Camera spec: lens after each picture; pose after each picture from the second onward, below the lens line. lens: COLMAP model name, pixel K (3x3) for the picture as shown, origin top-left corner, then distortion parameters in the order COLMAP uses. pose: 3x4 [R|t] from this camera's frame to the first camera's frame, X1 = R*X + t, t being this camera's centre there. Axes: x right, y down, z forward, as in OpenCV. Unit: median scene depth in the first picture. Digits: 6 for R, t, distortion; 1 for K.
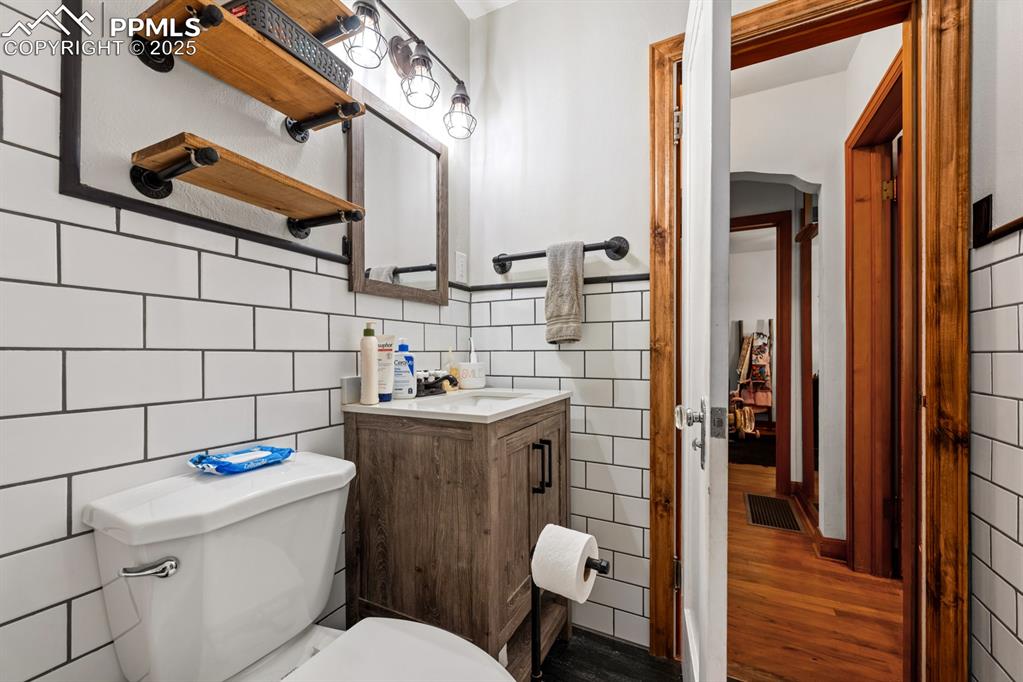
lens RADIAL K [[403.9, 0, 512.8], [0, 403.9, 350.2], [0, 0, 1]] dist [-0.009004, -0.000005]
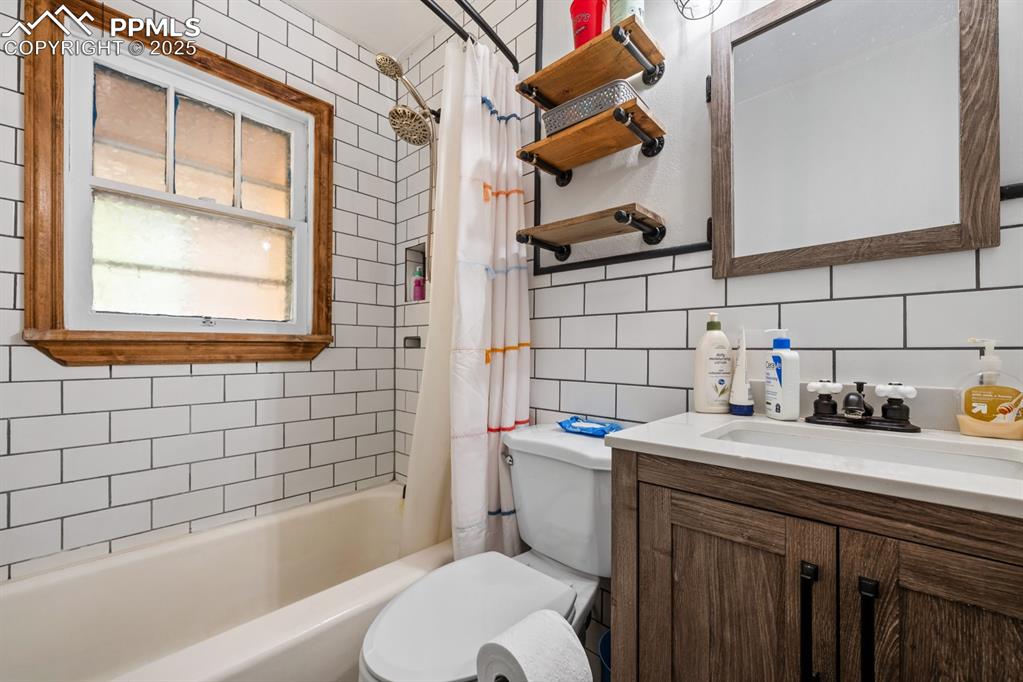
lens RADIAL K [[403.9, 0, 510.4], [0, 403.9, 347.3], [0, 0, 1]] dist [-0.009004, -0.000005]
pose [[-0.274908, -0.009683, -0.961422, 0.574582], [0.001439, 0.999944, -0.010482, 0.007893], [0.961470, -0.004265, -0.274878, 0.862919]]
